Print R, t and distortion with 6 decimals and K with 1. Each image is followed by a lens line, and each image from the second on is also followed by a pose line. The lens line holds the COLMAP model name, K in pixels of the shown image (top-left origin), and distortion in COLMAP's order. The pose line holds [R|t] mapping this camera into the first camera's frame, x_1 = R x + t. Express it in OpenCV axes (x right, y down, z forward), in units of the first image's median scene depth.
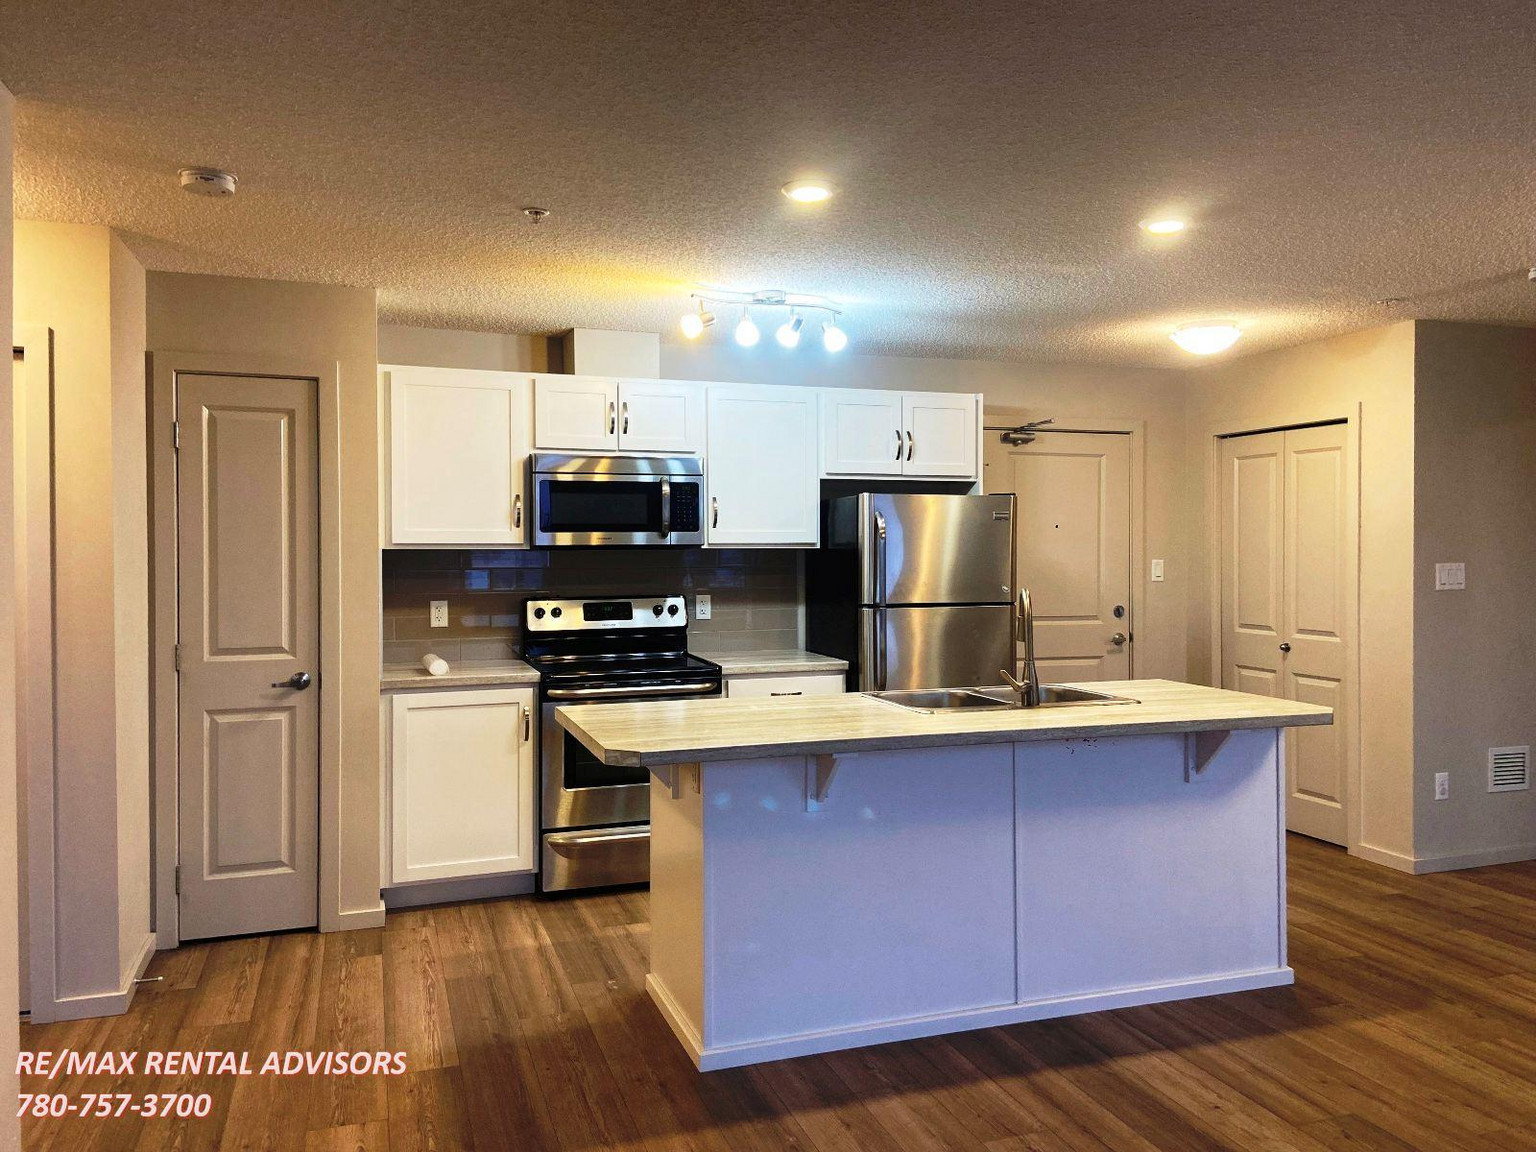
lens RADIAL K [[1156.2, 0, 767.8], [0, 1156.2, 572.0], [0, 0, 1]] dist [0.084227, -0.100628]
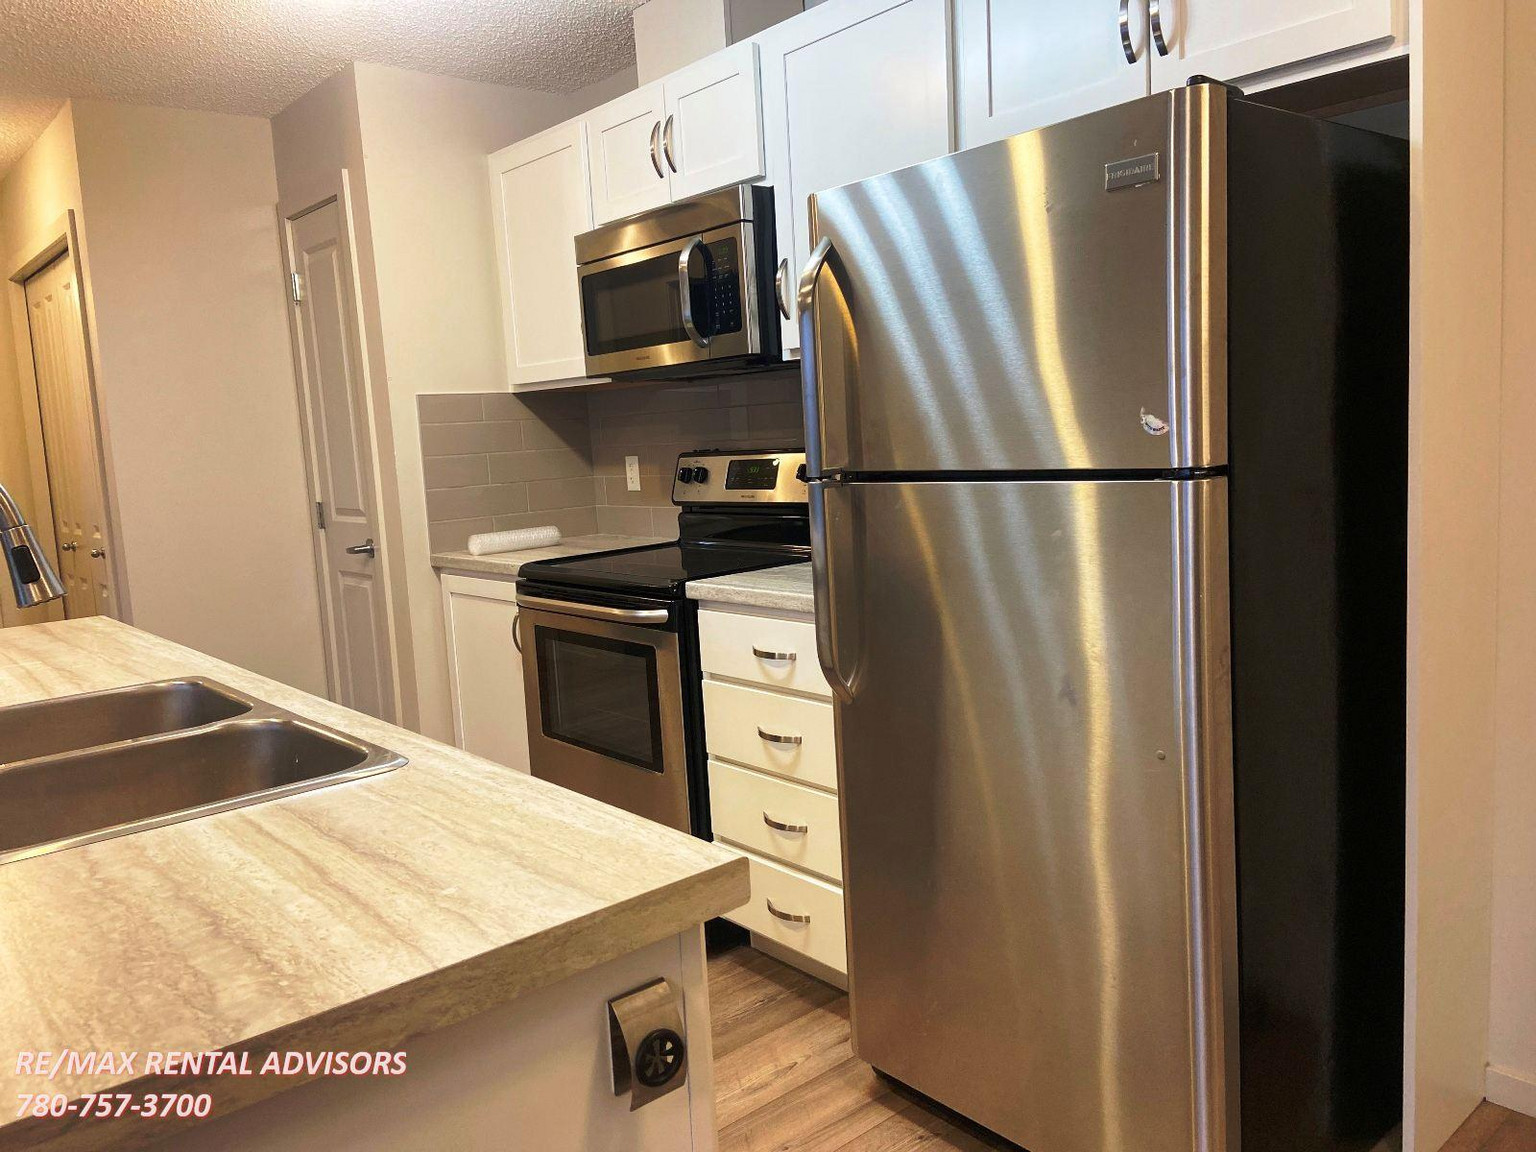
lens RADIAL K [[1156.2, 0, 783.4], [0, 1156.2, 569.7], [0, 0, 1]] dist [0.084227, -0.100628]
pose [[0.358627, 0.097400, -0.928386, 0.476713], [0.037196, 0.992261, 0.118470, 0.012604], [0.932739, -0.077019, 0.352229, 0.839745]]
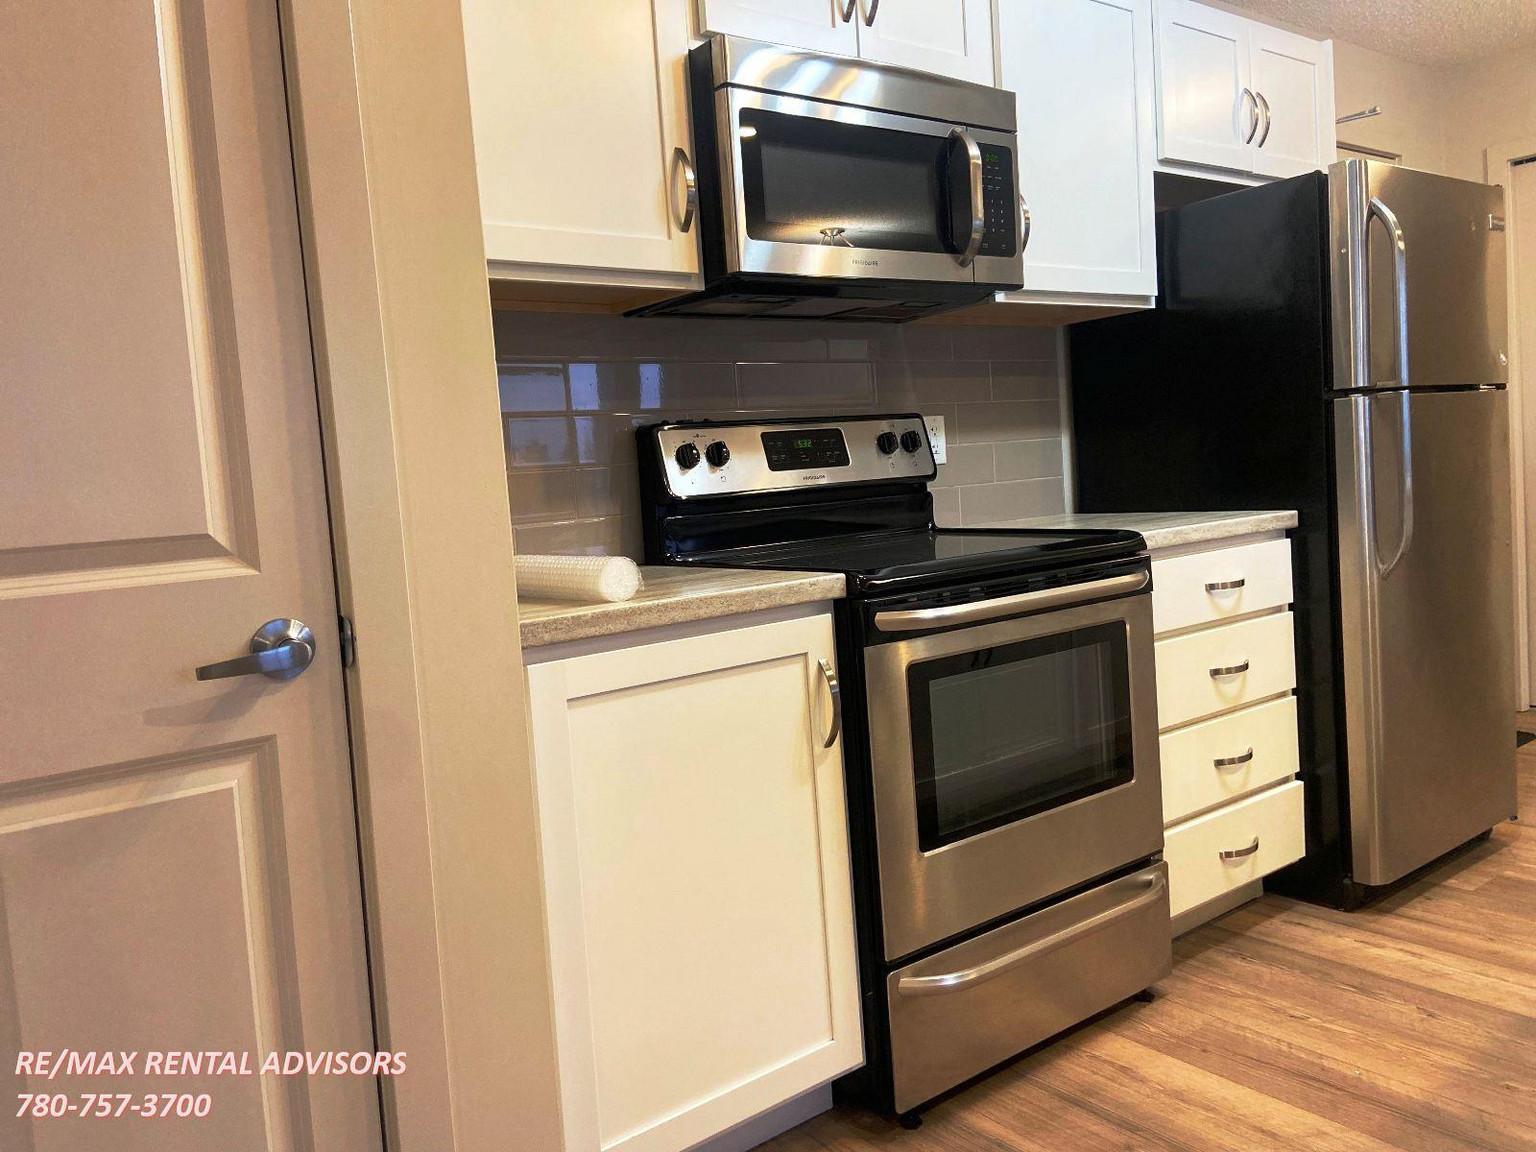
lens RADIAL K [[1156.2, 0, 737.5], [0, 1156.2, 566.7], [0, 0, 1]] dist [0.084227, -0.100628]
pose [[0.955538, -0.087471, 0.281597, -0.318241], [0.074082, 0.995572, 0.057870, 0.055204], [-0.285412, -0.034436, 0.957786, 0.591311]]
